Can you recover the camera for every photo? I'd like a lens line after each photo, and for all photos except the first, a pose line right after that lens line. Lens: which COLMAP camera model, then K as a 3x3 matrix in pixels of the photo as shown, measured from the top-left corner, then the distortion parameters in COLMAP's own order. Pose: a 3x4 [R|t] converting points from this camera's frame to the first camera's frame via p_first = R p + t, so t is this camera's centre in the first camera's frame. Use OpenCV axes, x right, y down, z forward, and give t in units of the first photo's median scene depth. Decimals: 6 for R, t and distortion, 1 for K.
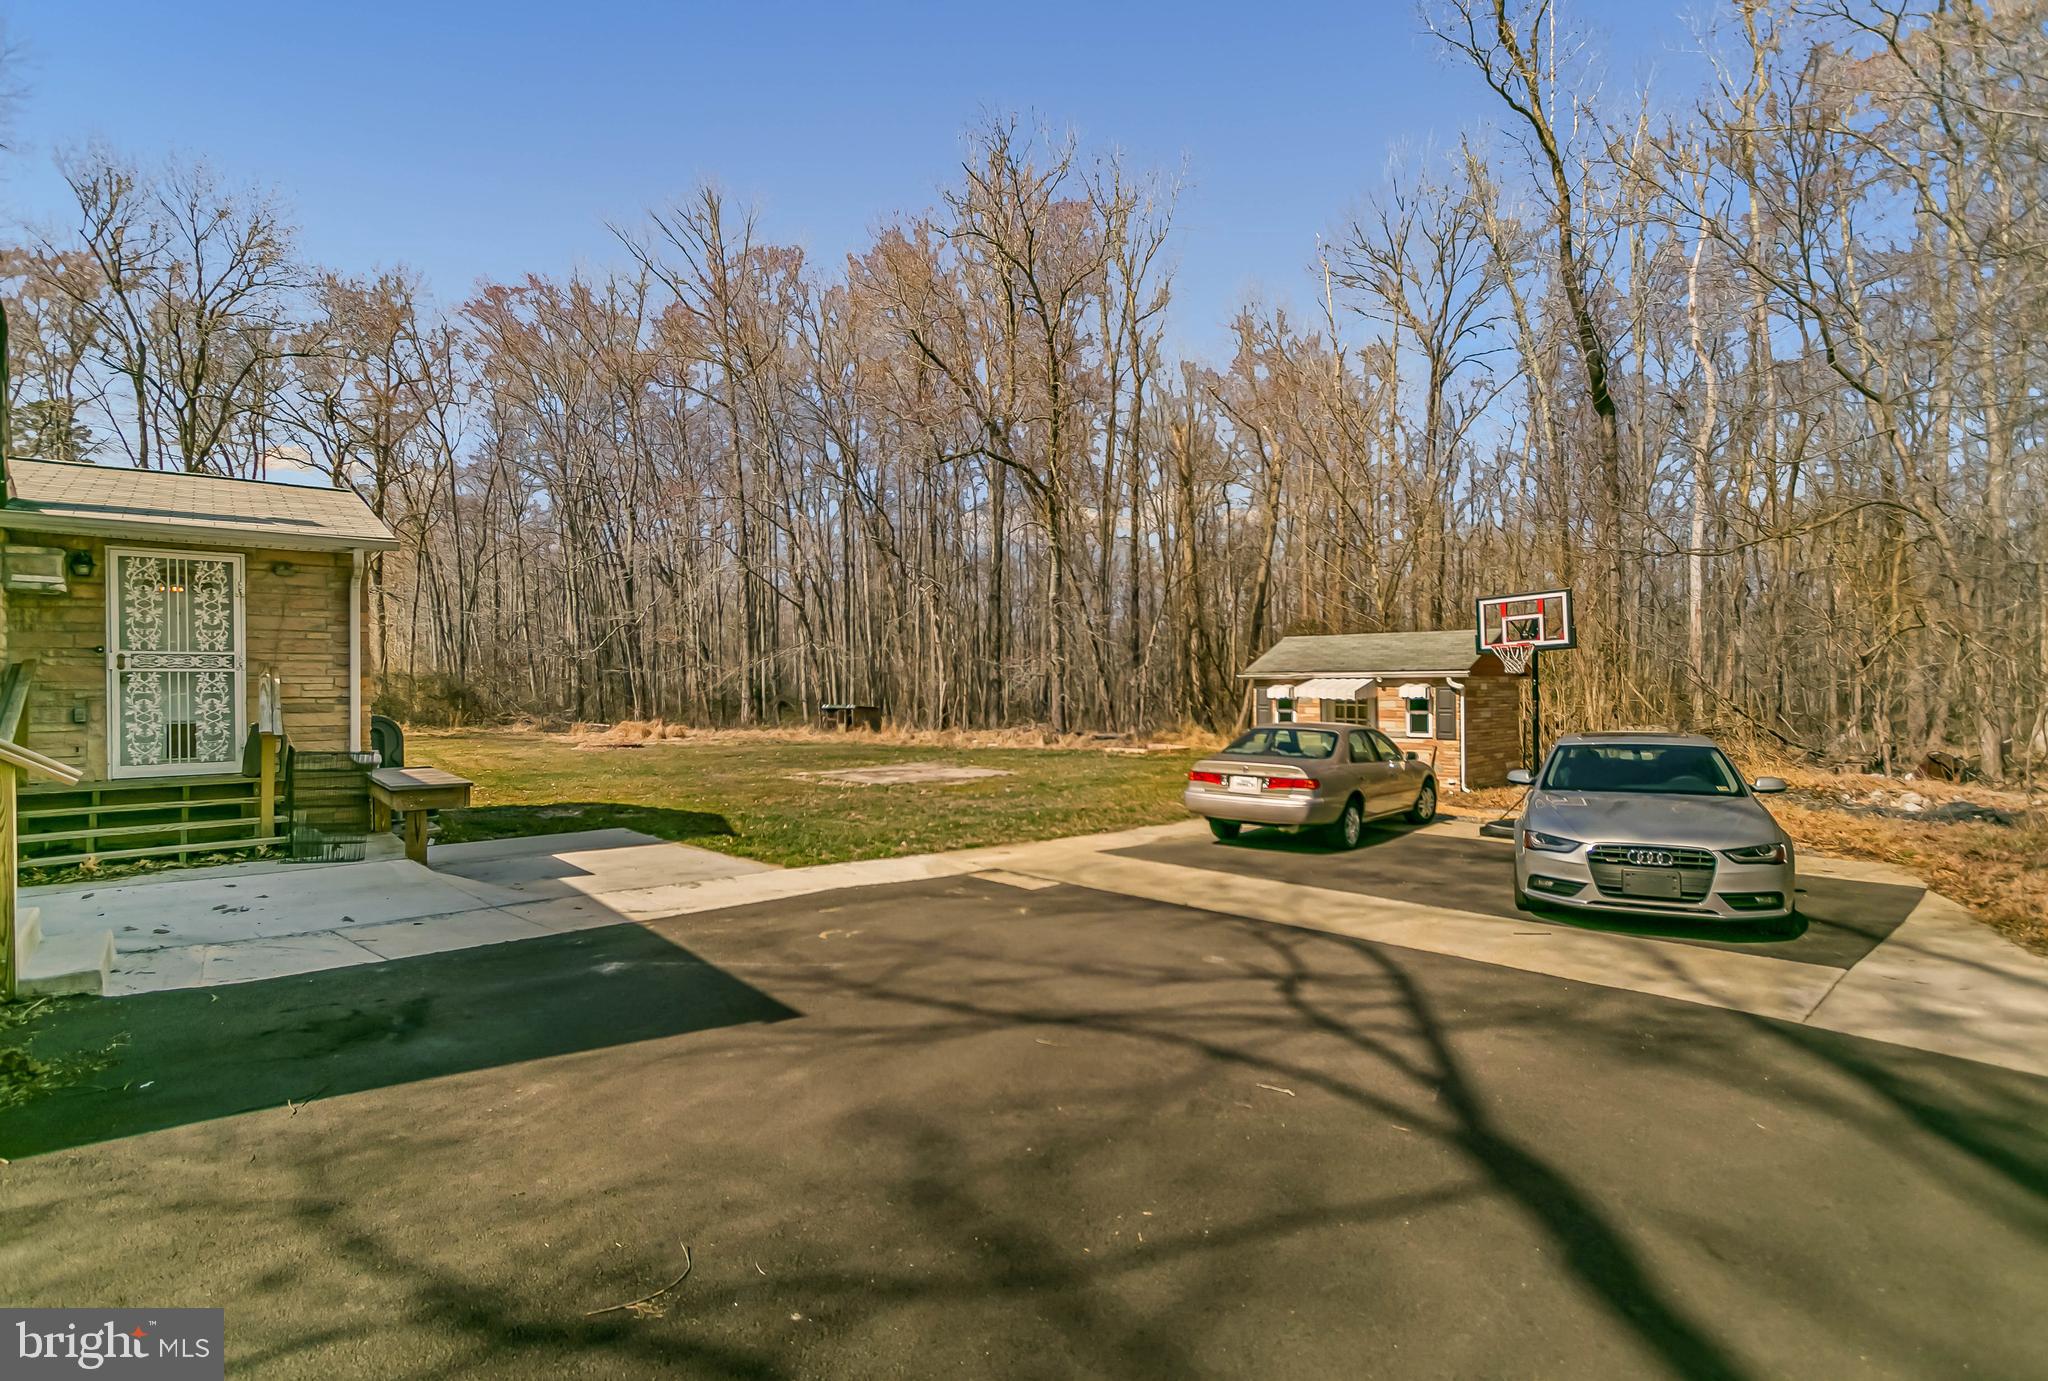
lens RADIAL K [[956.4, 0, 1028.2], [0, 956.4, 688.6], [0, 0, 1]] dist [0.000979, 0.000172]
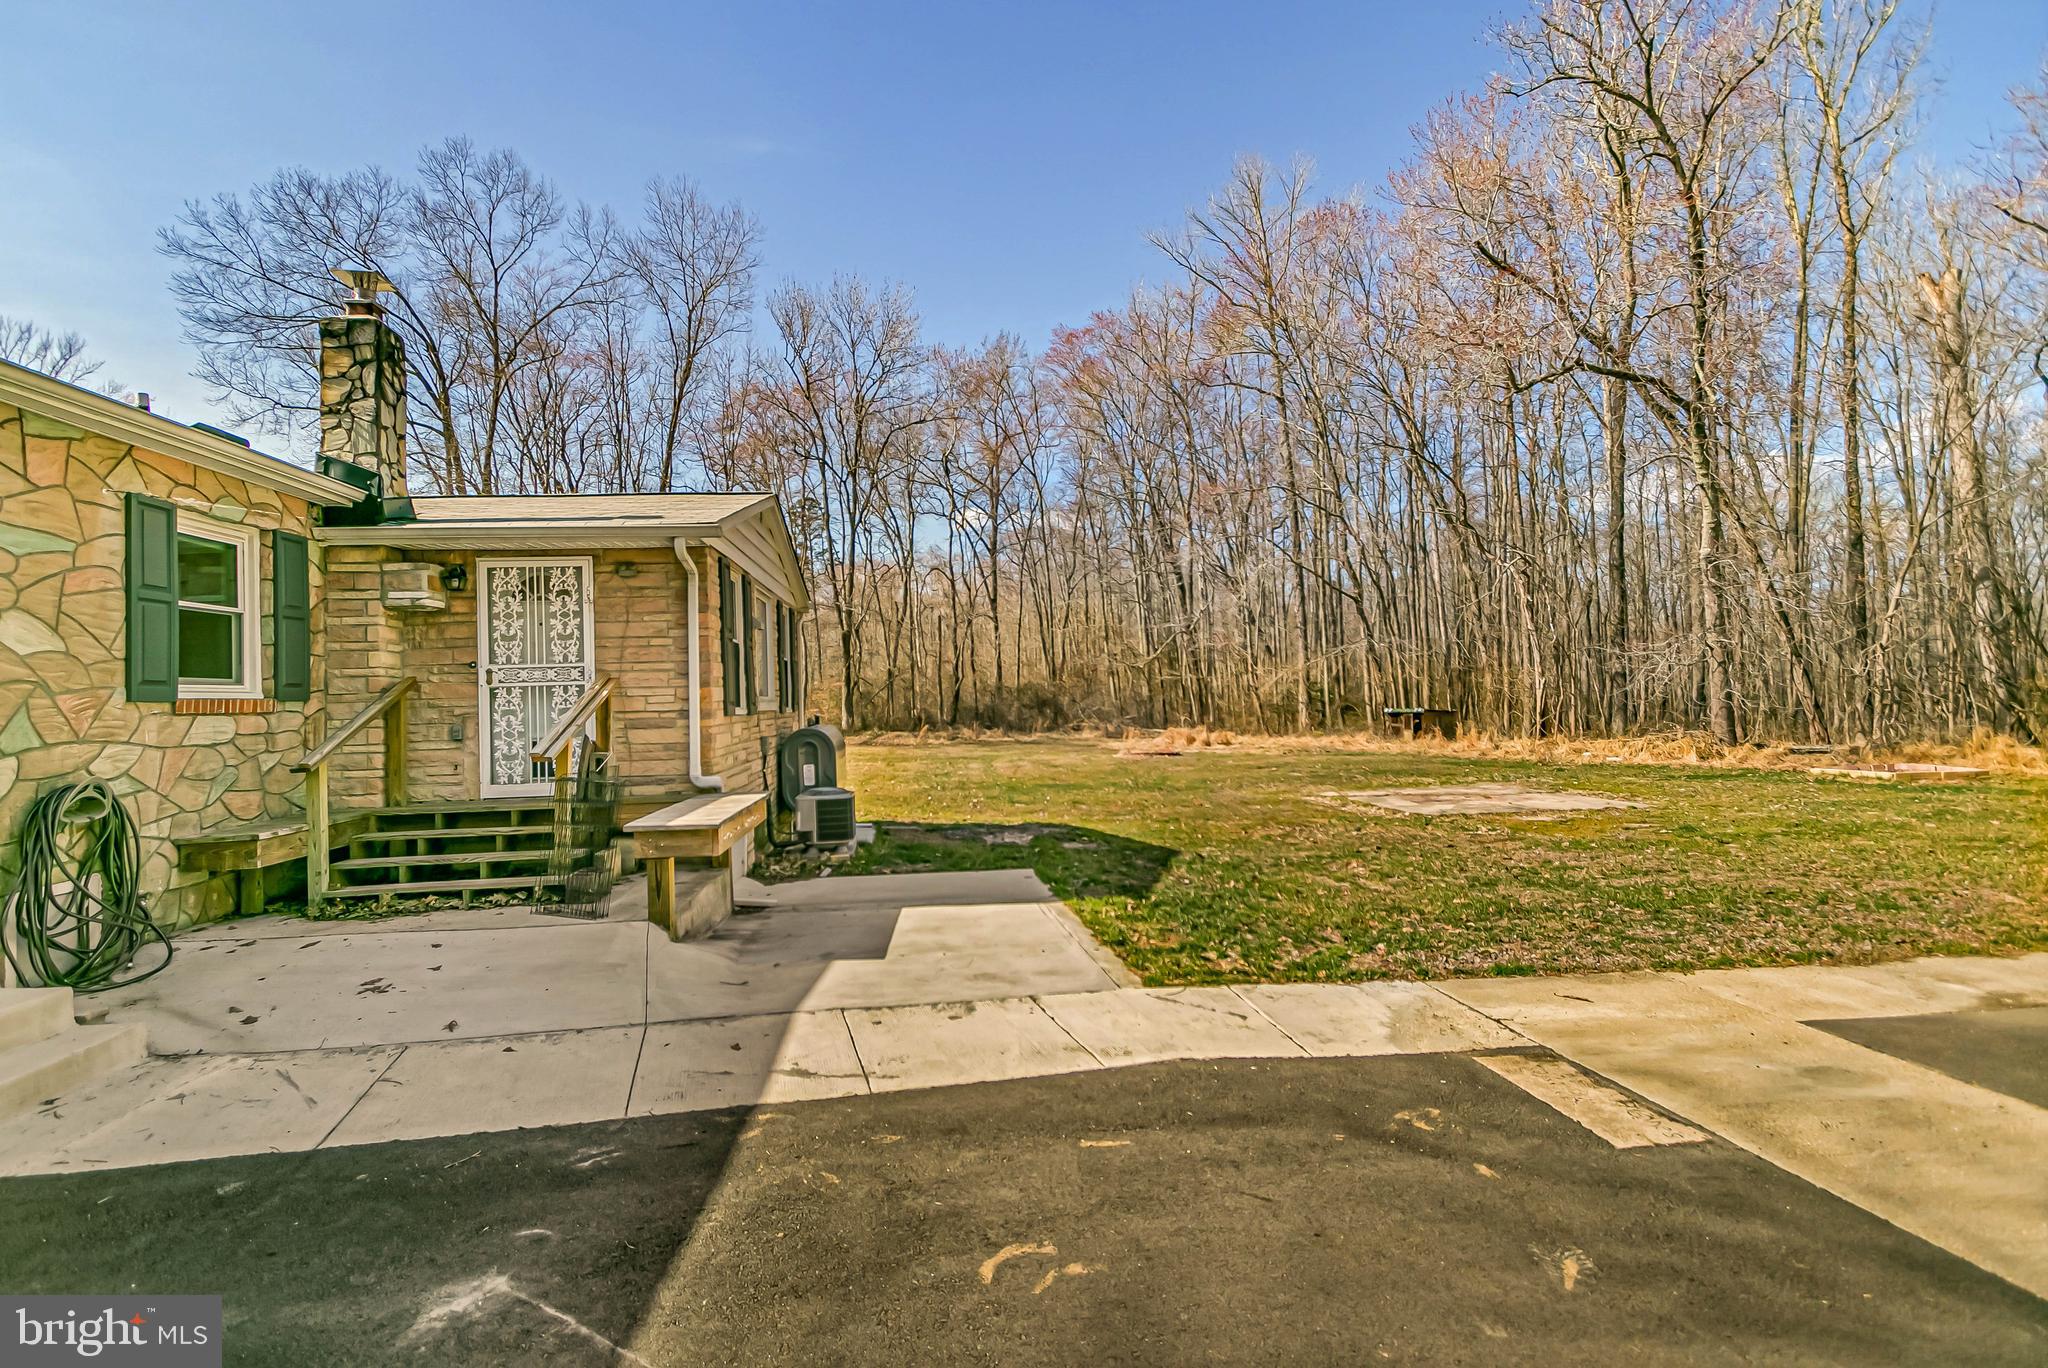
lens RADIAL K [[947.2, 0, 1009.7], [0, 947.2, 682.4], [0, 0, 1]] dist [0.002002, -0.001012]
pose [[0.816050, -0.028466, -0.577280, 0.008409], [0.022082, 0.999593, -0.018076, 0.001643], [0.577560, 0.002003, 0.816346, 0.134769]]
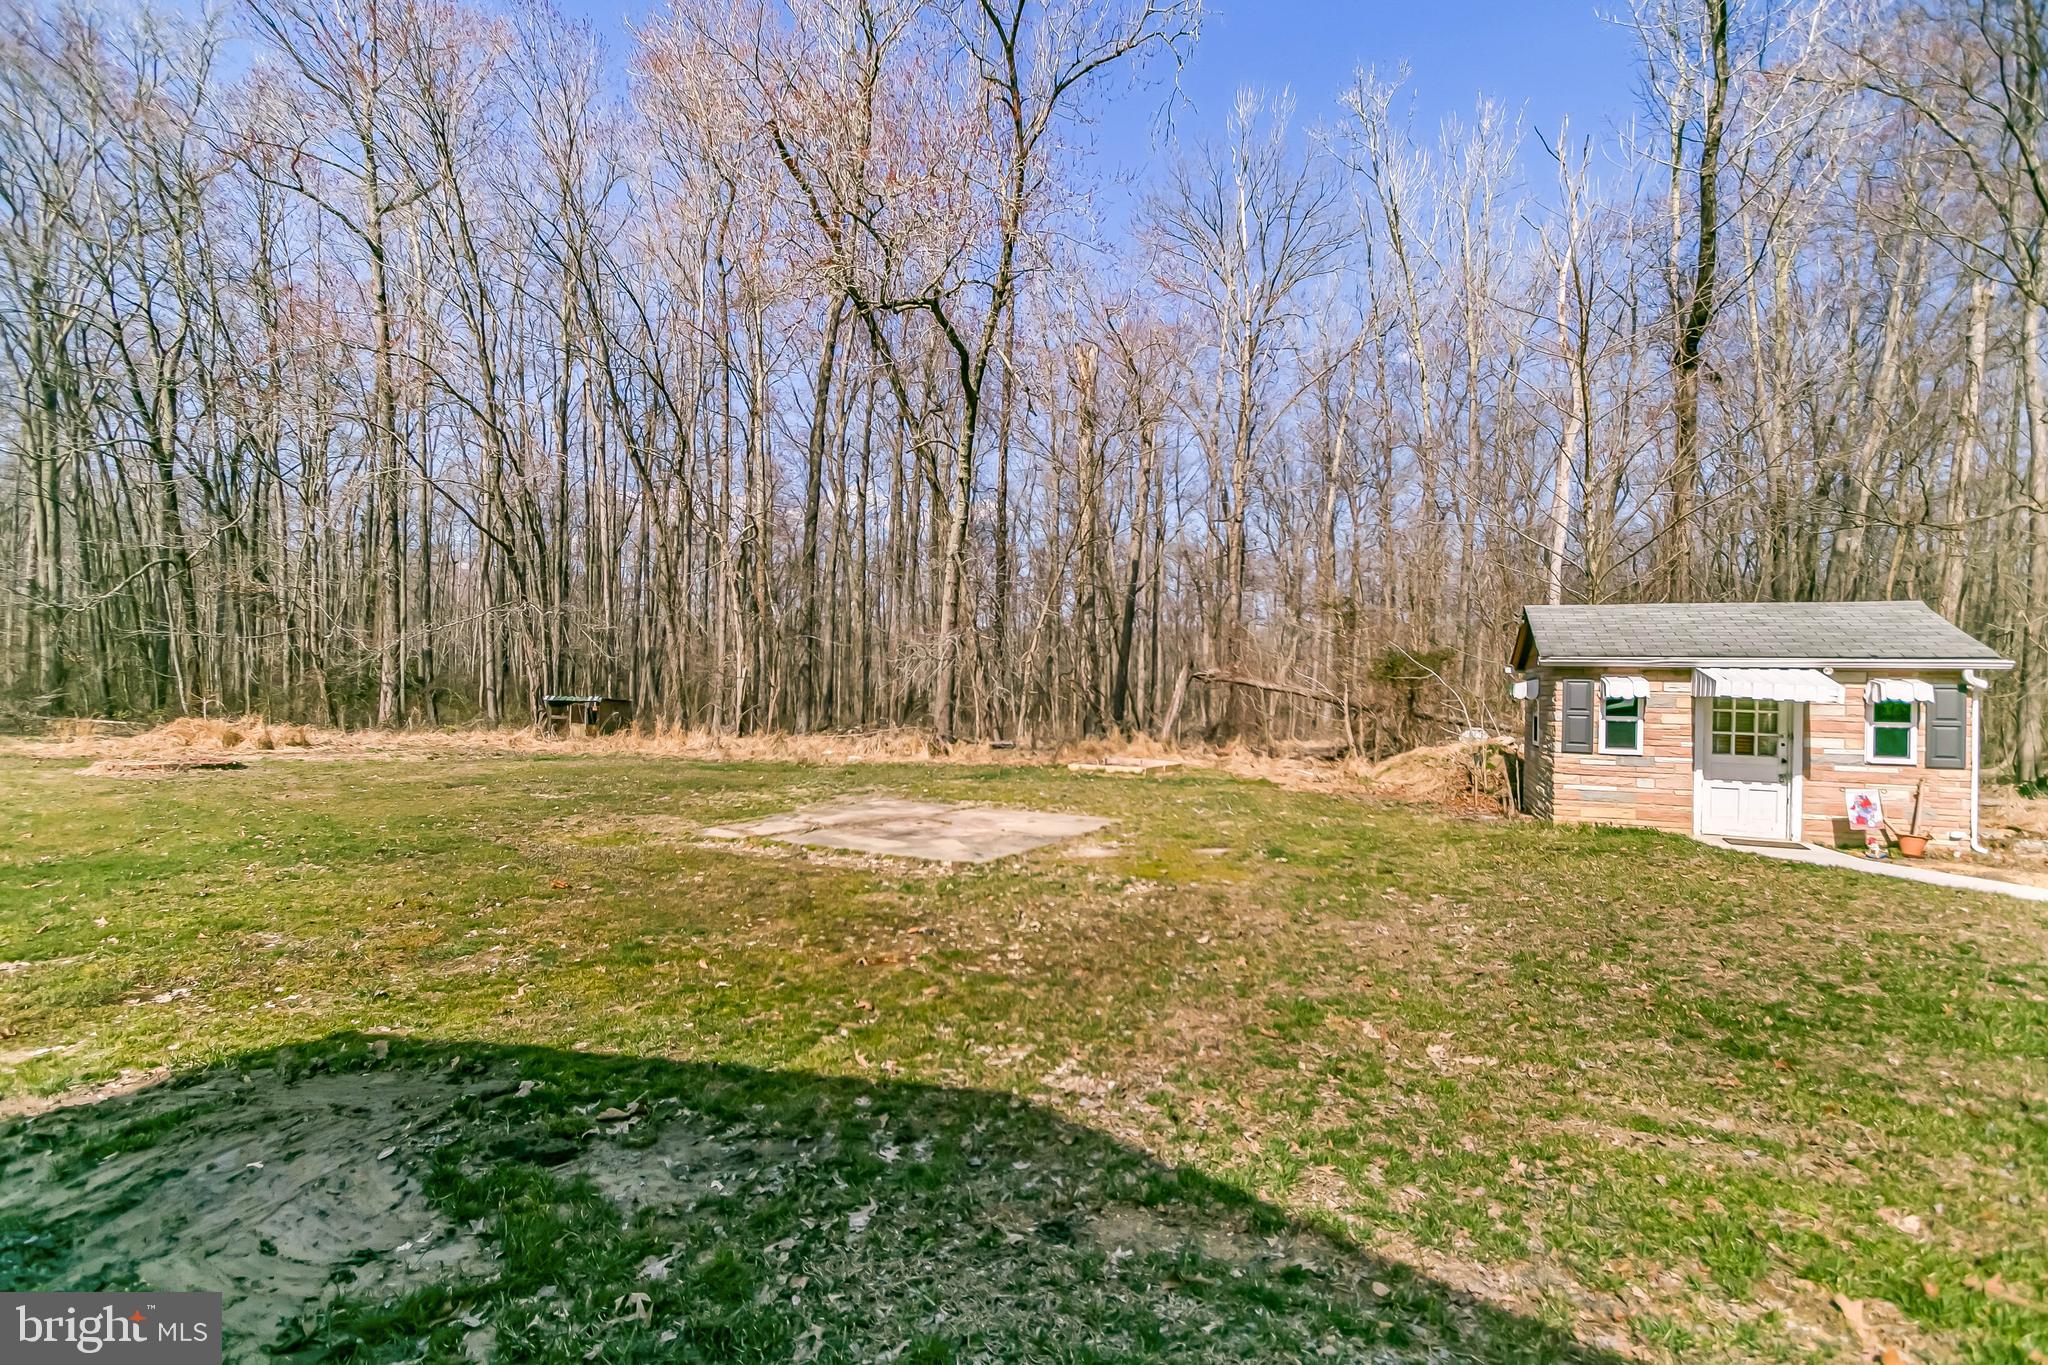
lens RADIAL K [[936.6, 0, 1017.6], [0, 936.6, 680.5], [0, 0, 1]] dist [0.001932, -0.001469]
pose [[0.931365, 0.025079, 0.363222, -0.204920], [-0.022278, 0.999681, -0.011901, 0.009609], [-0.363404, 0.002992, 0.931627, 0.380772]]
